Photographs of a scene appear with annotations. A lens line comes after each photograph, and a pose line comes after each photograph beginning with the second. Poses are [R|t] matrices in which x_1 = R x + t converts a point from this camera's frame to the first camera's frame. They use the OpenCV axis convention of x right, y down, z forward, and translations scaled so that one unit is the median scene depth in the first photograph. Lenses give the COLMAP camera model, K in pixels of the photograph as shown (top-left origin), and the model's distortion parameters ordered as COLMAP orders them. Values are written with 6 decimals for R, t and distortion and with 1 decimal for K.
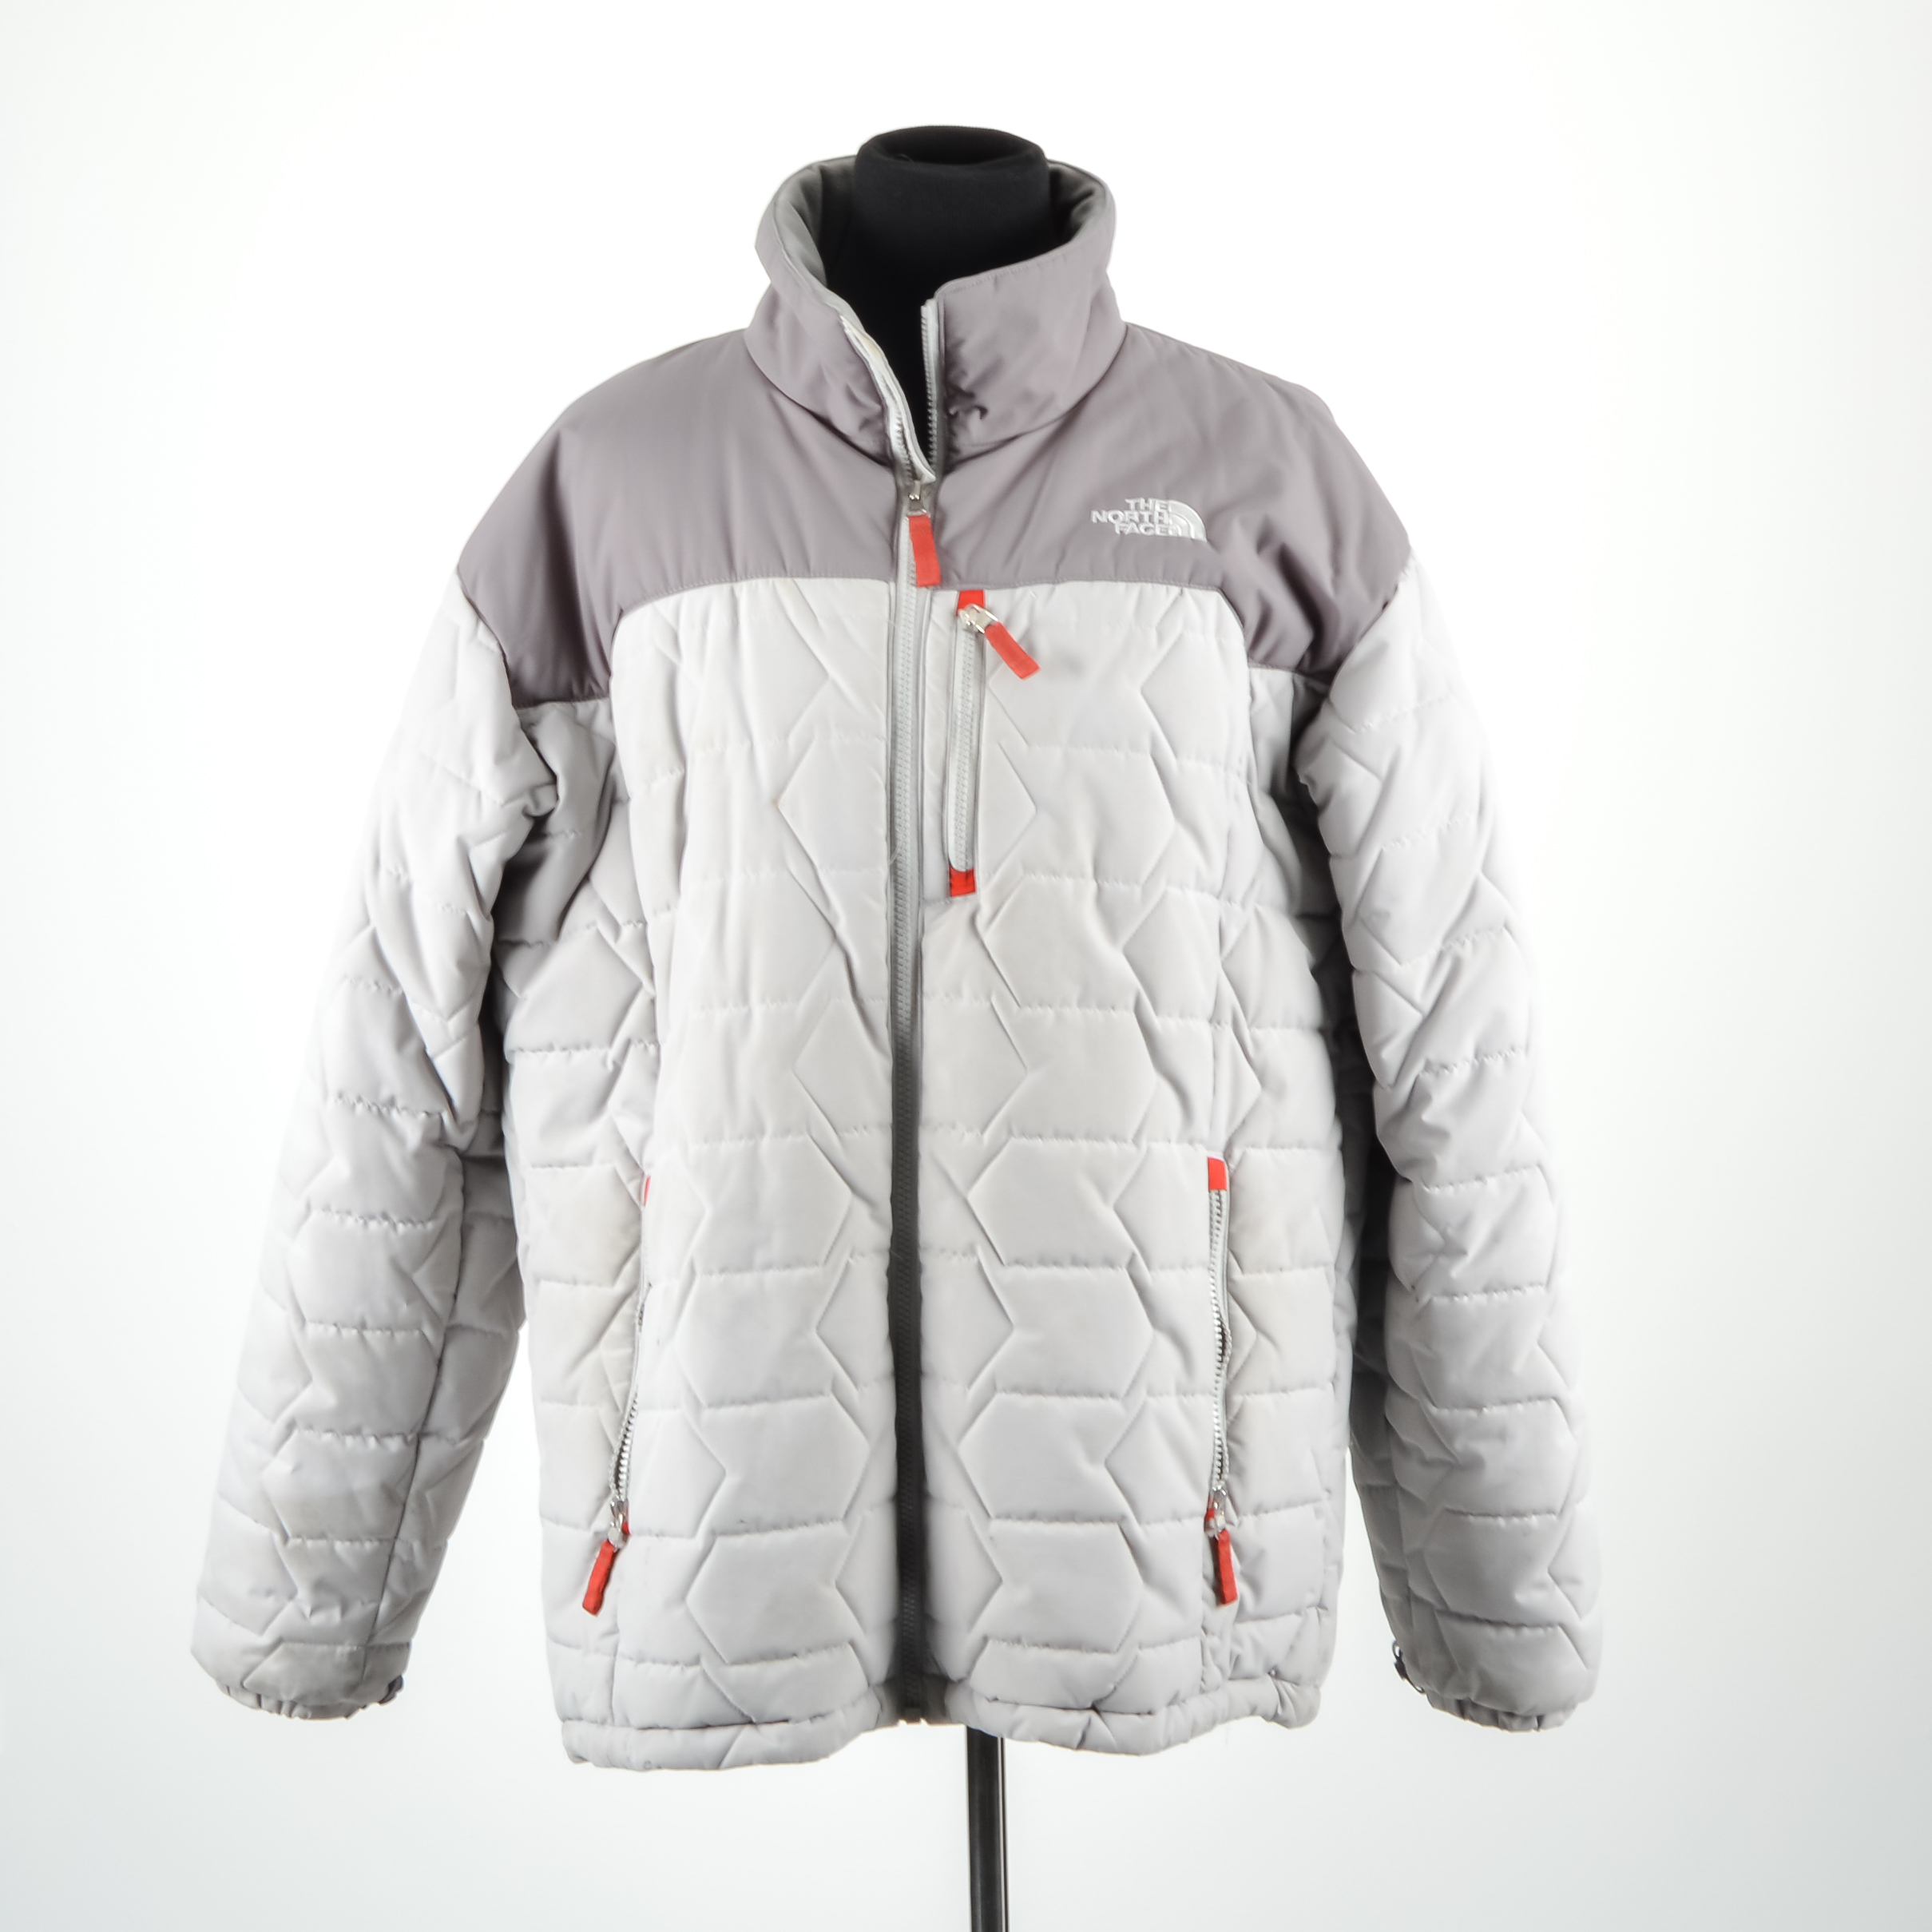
lens RADIAL K [[3990.5, 0, 966.0], [0, 3990.5, 966.0], [0, 0, 1]] dist [-0.023996, -0.039813]
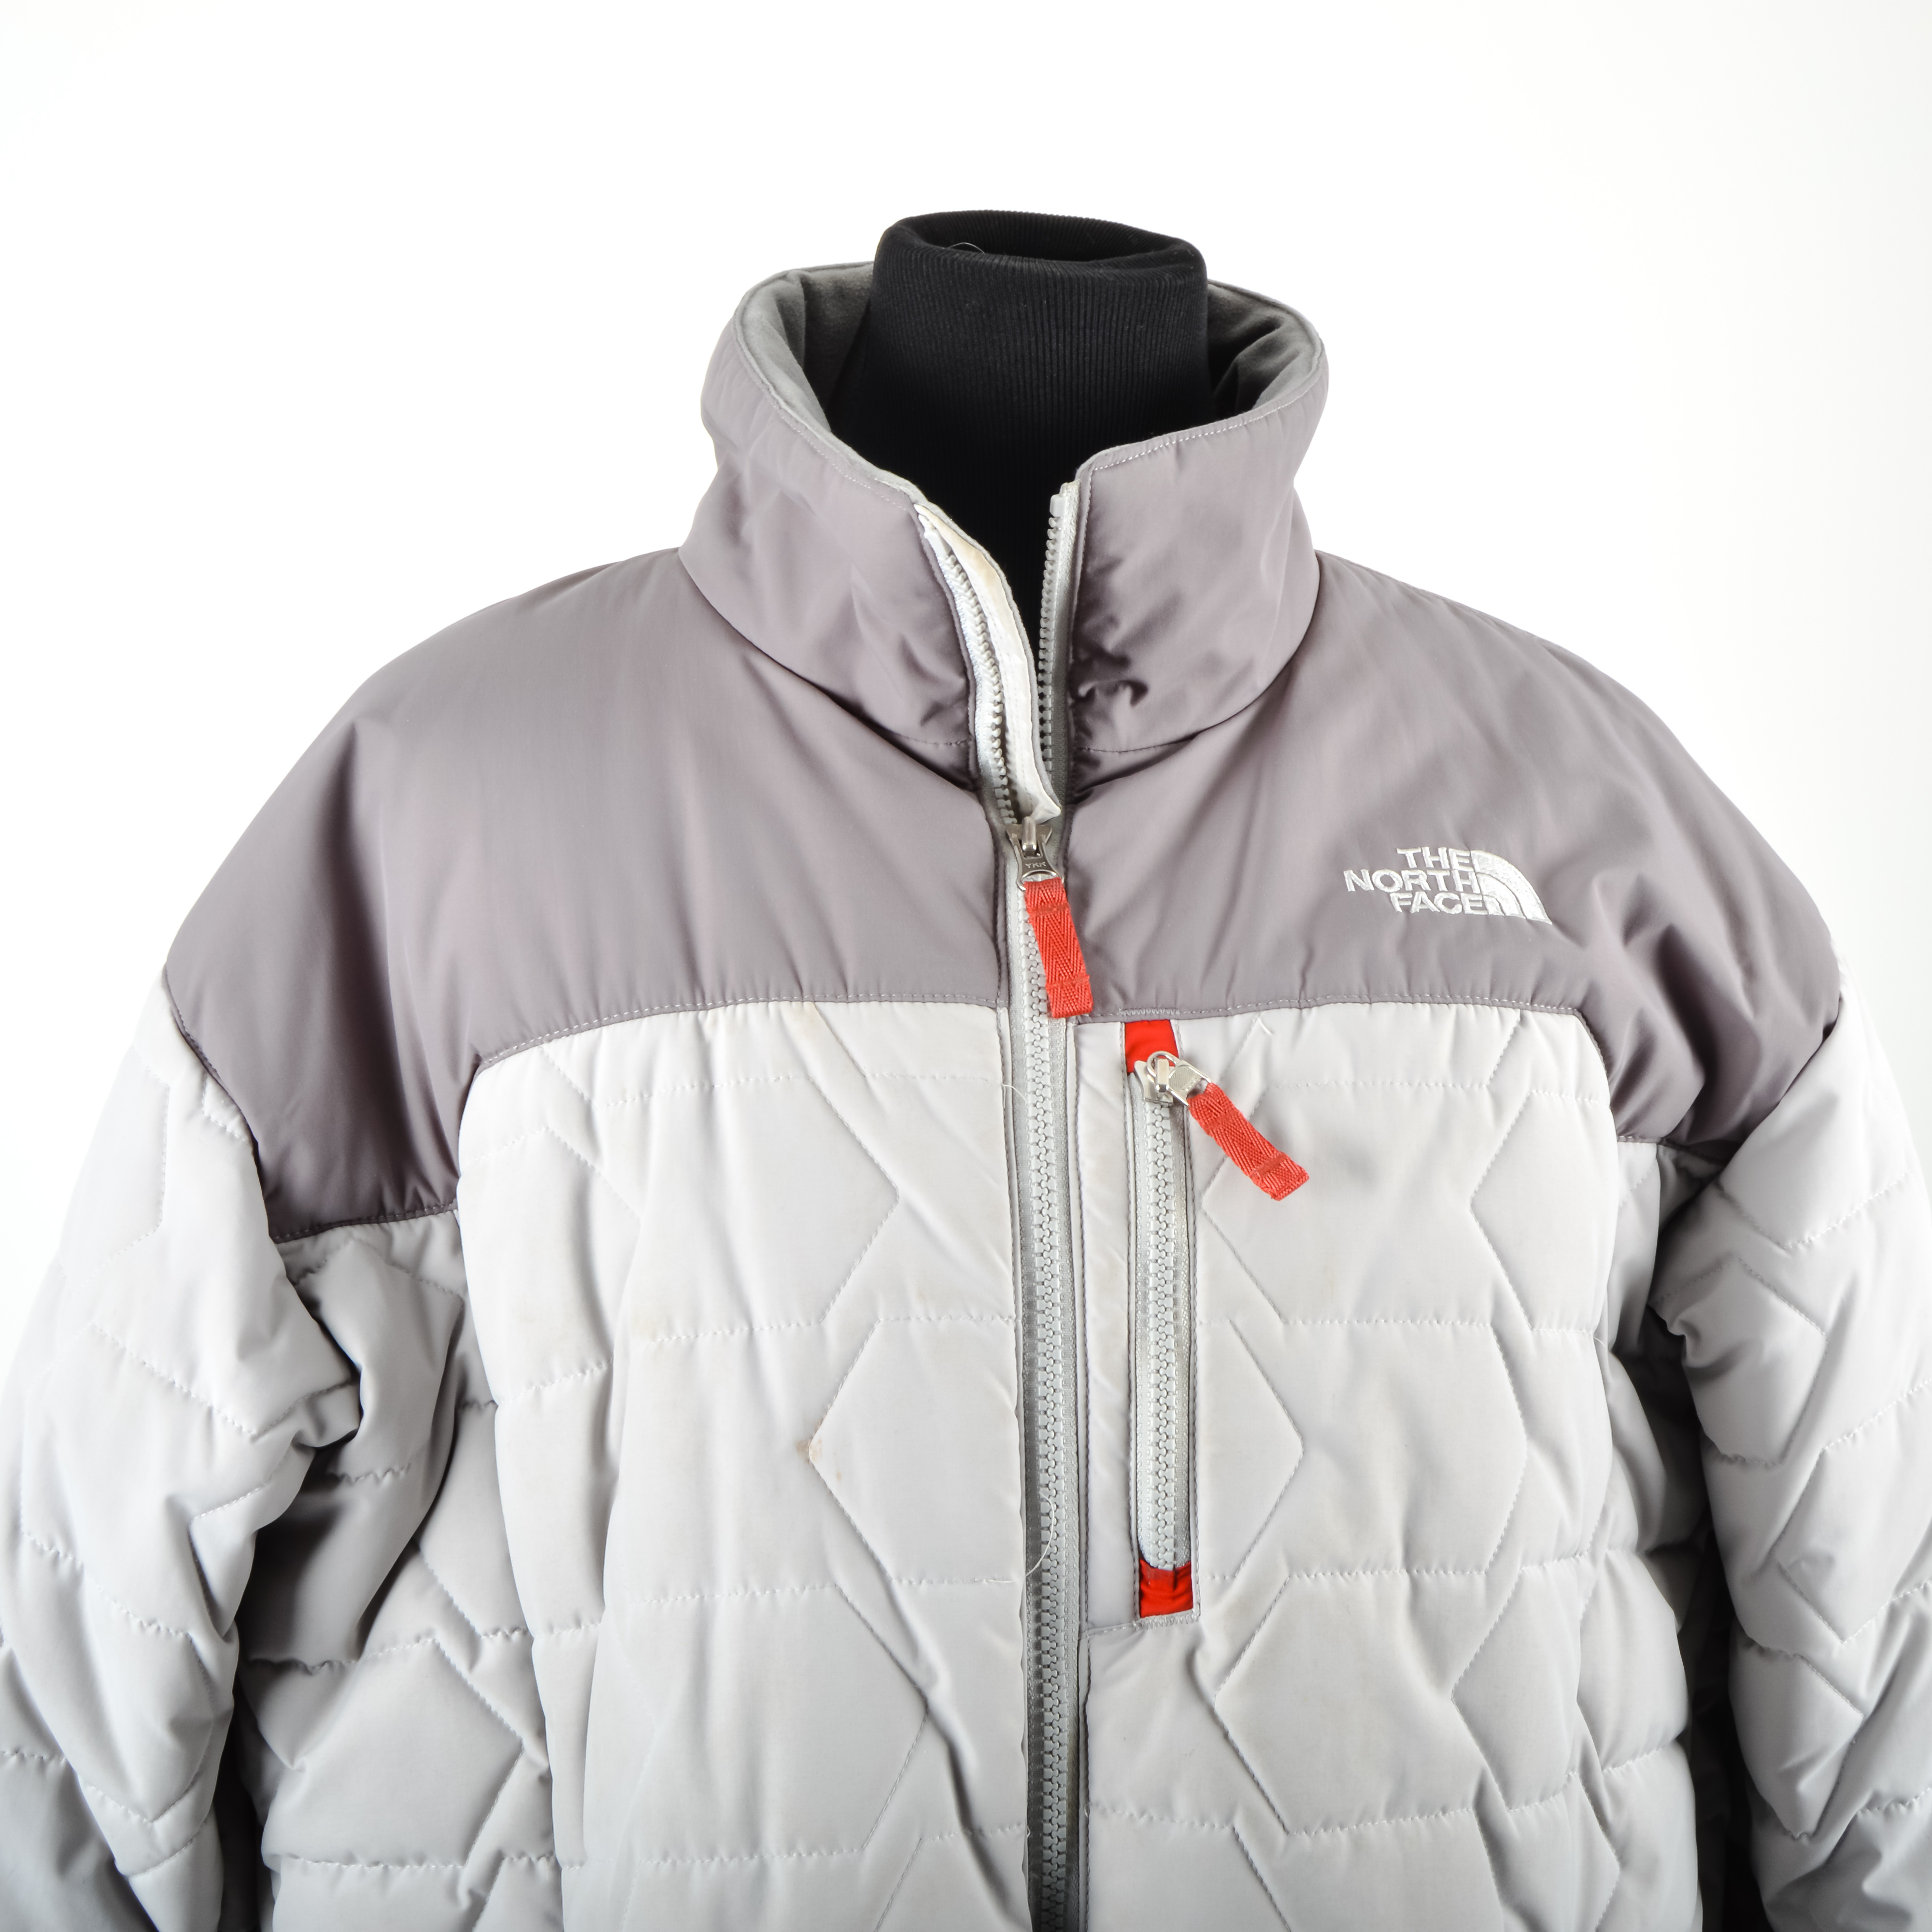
lens RADIAL K [[2717.7, 0, 966.0], [0, 2717.7, 966.0], [0, 0, 1]] dist [-0.051143, 0.018997]
pose [[0.988539, -0.011331, 0.150543, -0.076668], [0.018357, 0.998802, -0.045366, -0.084171], [-0.149848, 0.047609, 0.987562, 0.632672]]
